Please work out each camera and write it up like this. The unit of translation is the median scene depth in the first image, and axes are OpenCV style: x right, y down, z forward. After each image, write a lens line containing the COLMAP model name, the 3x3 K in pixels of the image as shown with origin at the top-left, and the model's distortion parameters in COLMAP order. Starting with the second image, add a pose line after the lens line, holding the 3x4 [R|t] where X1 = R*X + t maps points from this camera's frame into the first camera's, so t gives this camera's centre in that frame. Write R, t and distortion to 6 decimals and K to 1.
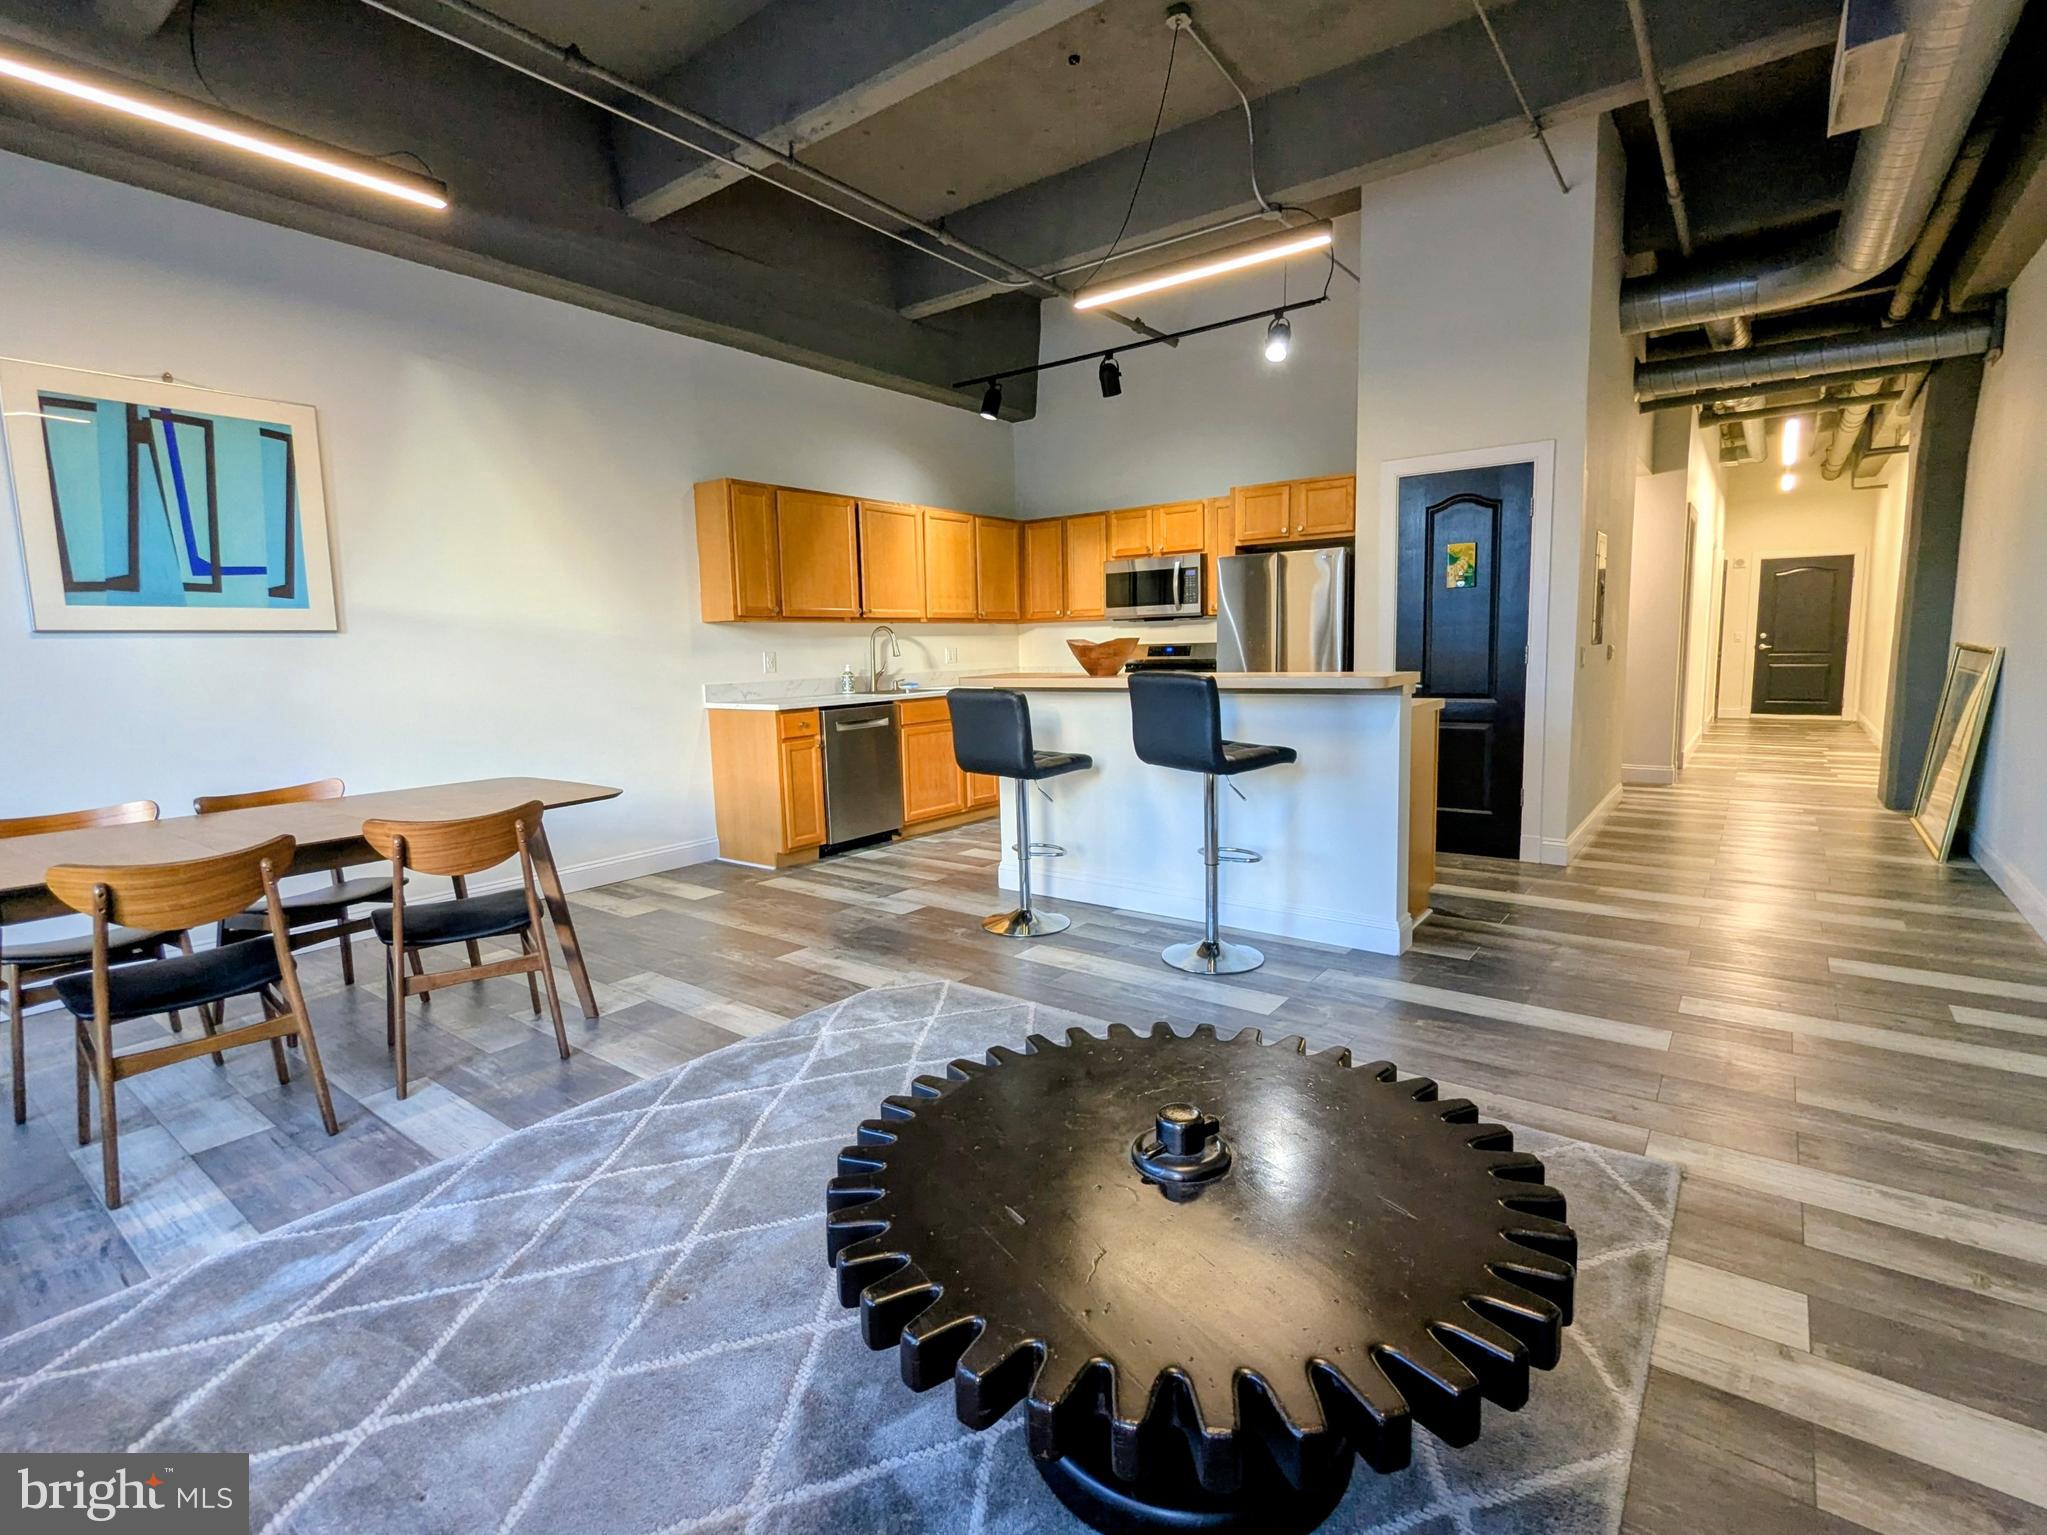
lens RADIAL K [[985.9, 0, 1016.5], [0, 985.9, 783.5], [0, 0, 1]] dist [-0.001229, 0.004888]
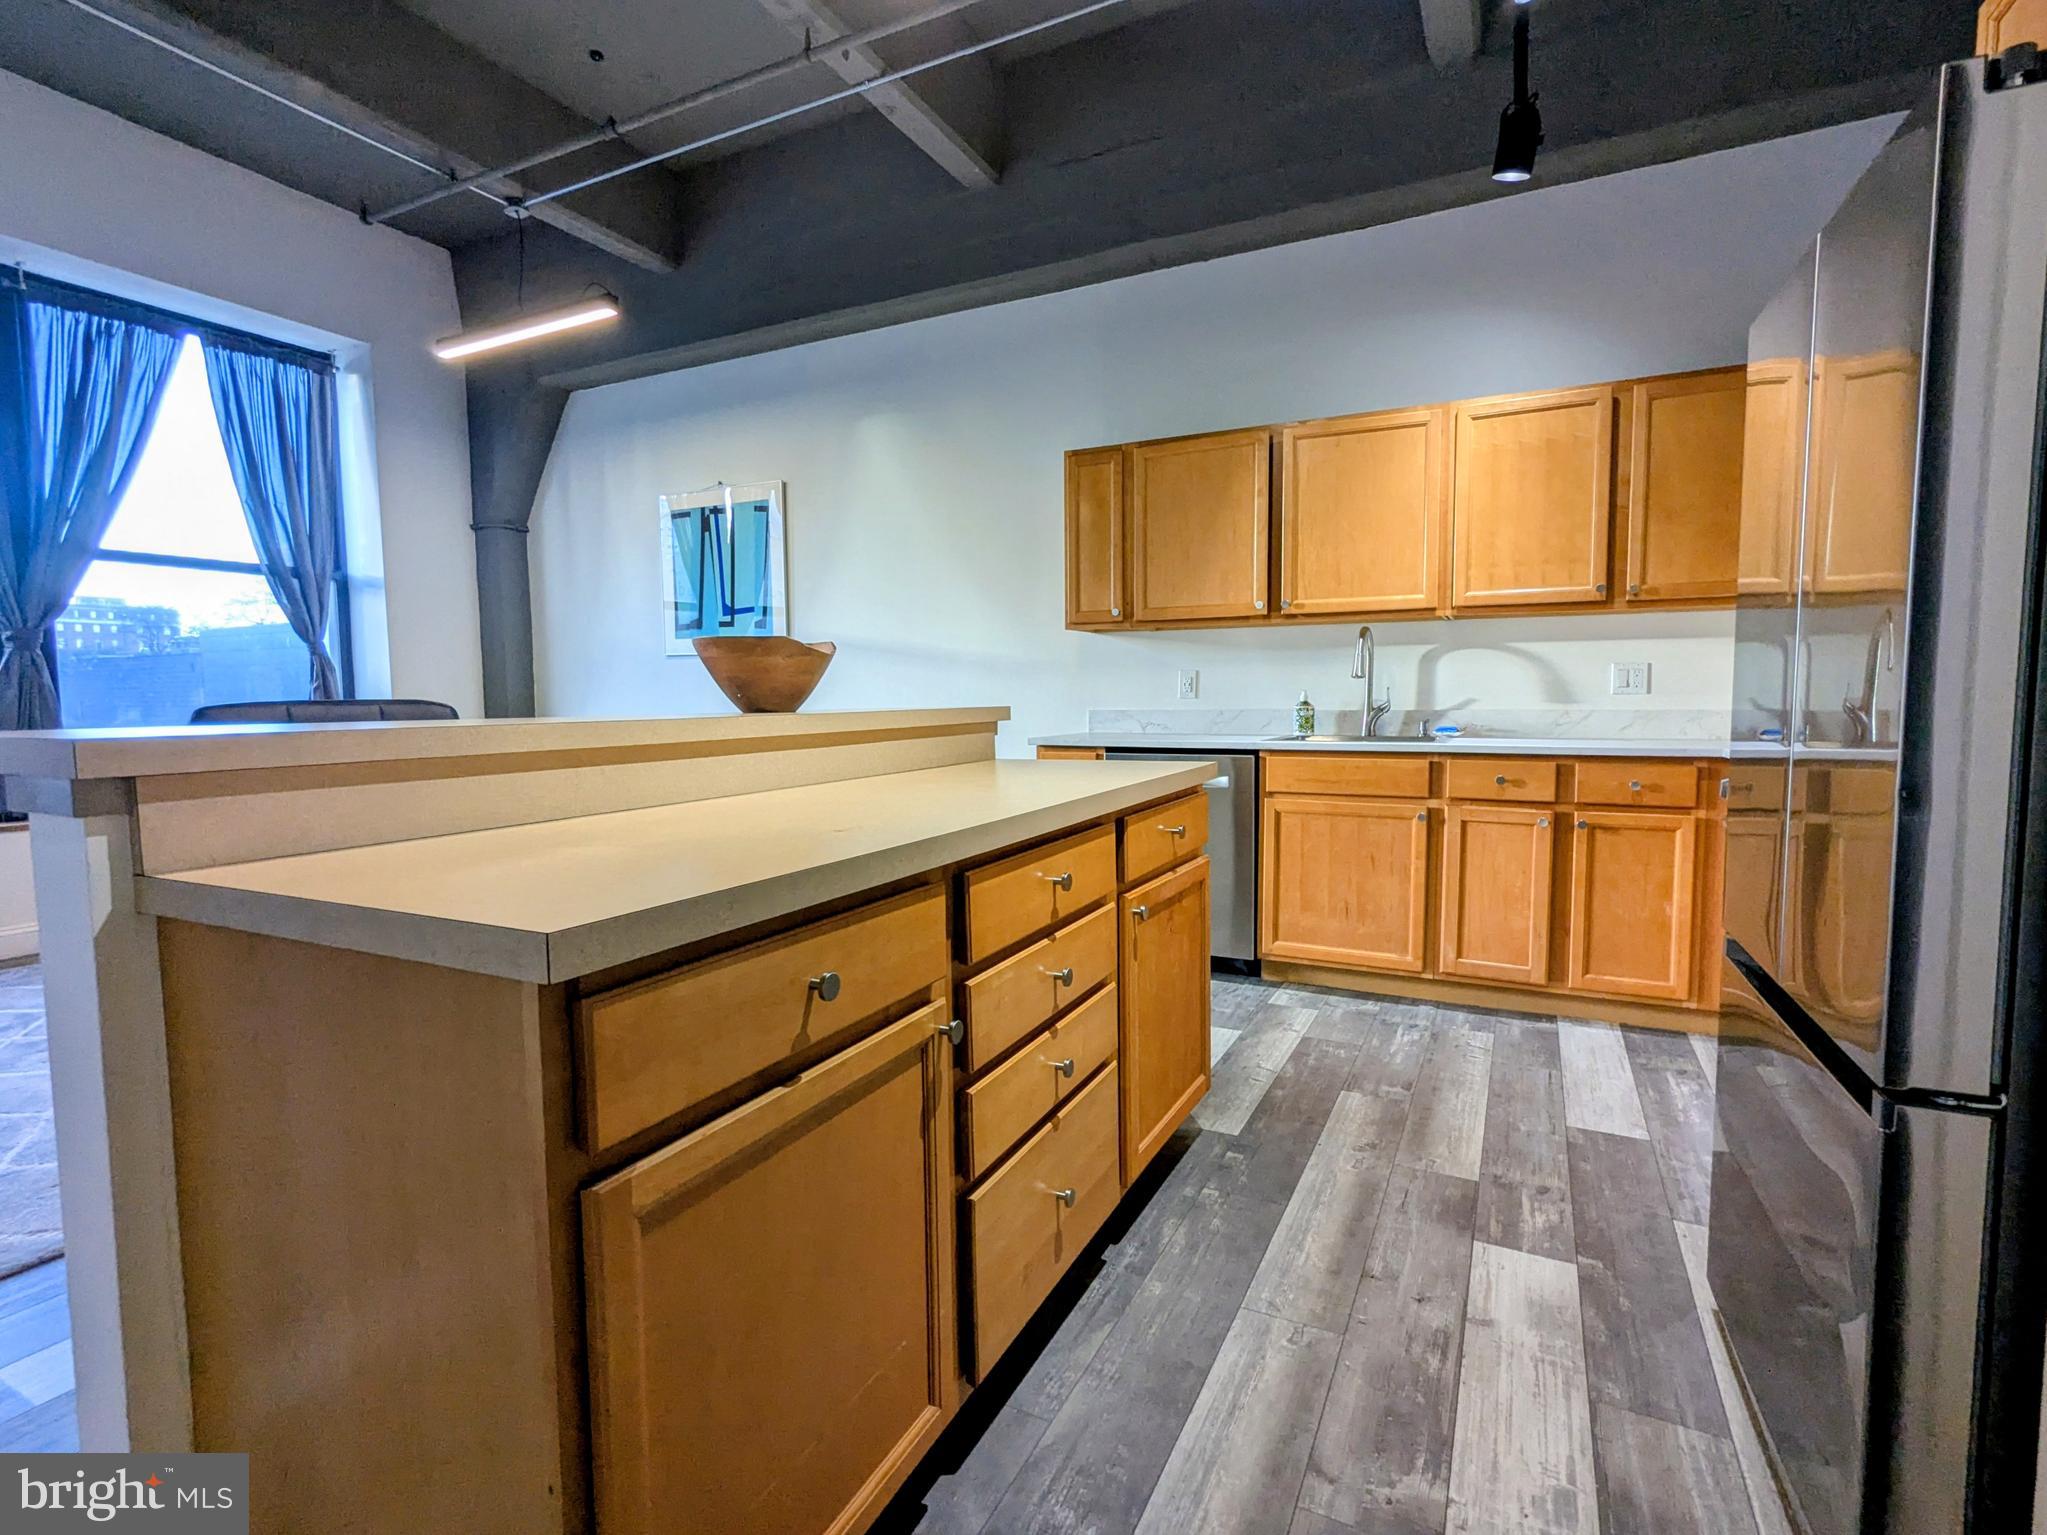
lens RADIAL K [[985.9, 0, 1025.2], [0, 985.9, 777.4], [0, 0, 1]] dist [-0.001229, 0.004888]
pose [[0.174853, 0.109342, -0.978504, 0.489629], [-0.134608, 0.987138, 0.086253, -0.110895], [0.975350, 0.116633, 0.187322, 0.823215]]
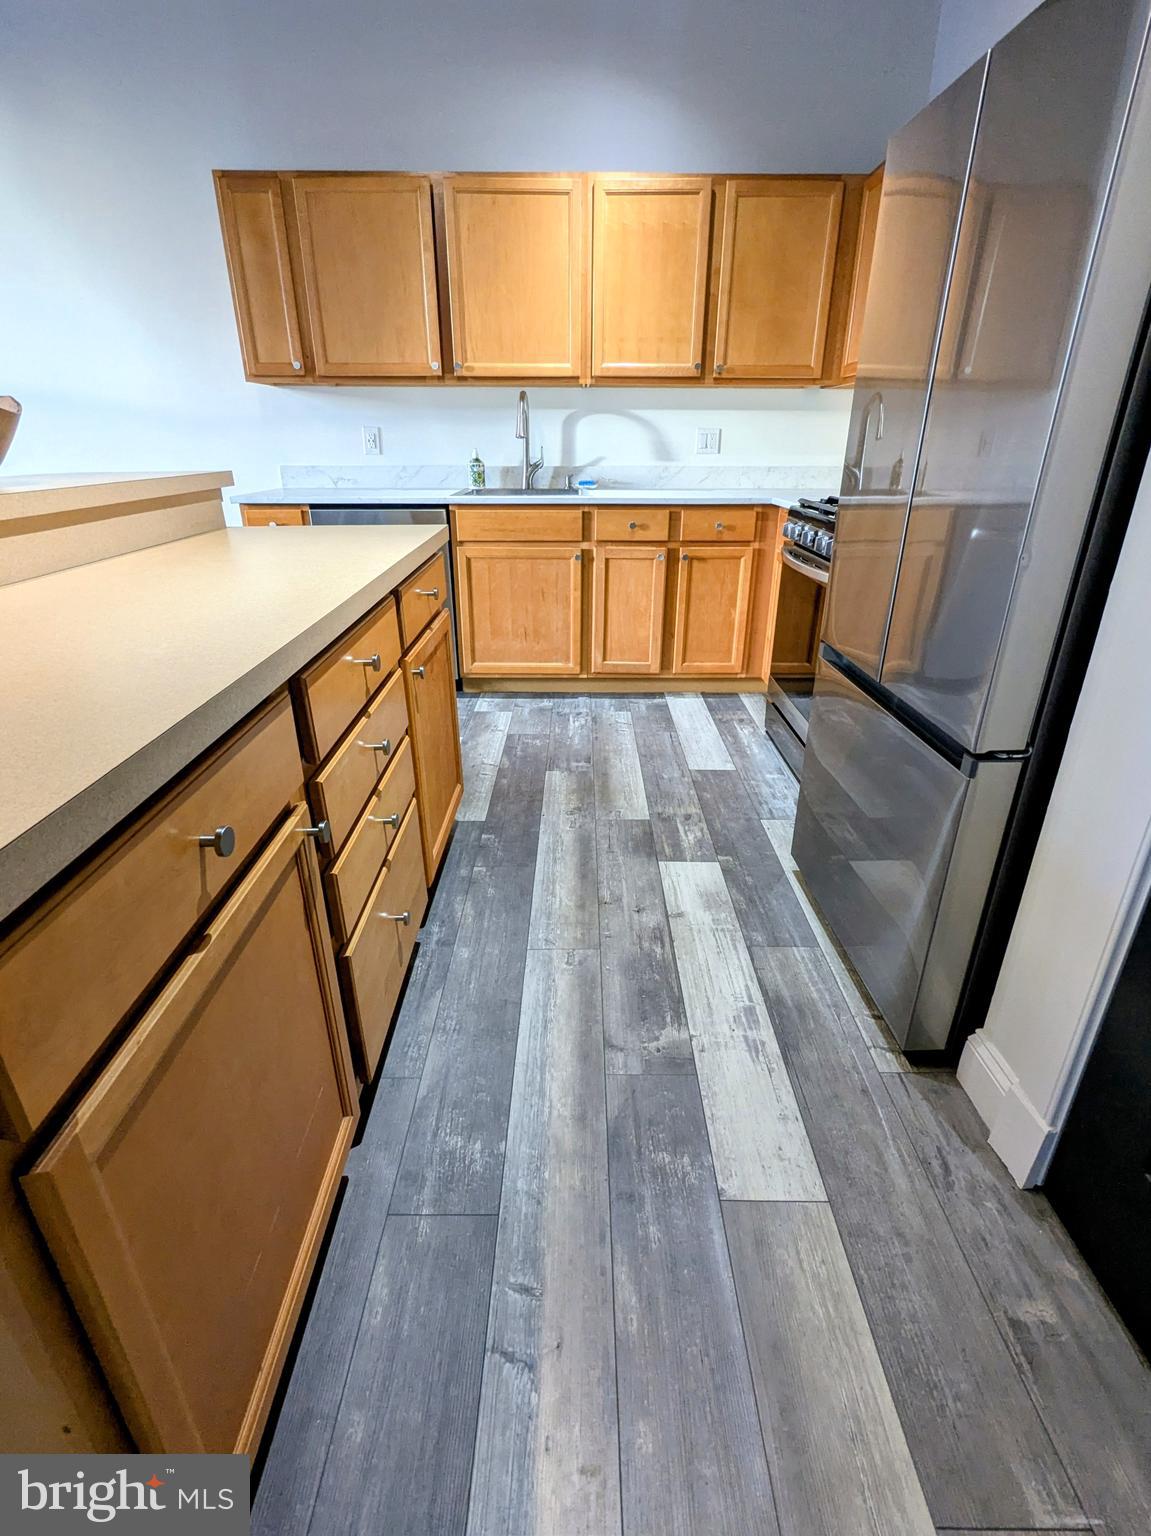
lens RADIAL K [[739.8, 0, 574.0], [0, 739.8, 772.2], [0, 0, 1]] dist [-0.001229, 0.004888]
pose [[0.602833, 0.355144, -0.714468, 0.422112], [-0.130153, 0.927250, 0.351096, -0.115162], [0.787180, -0.118661, 0.605200, 0.795217]]
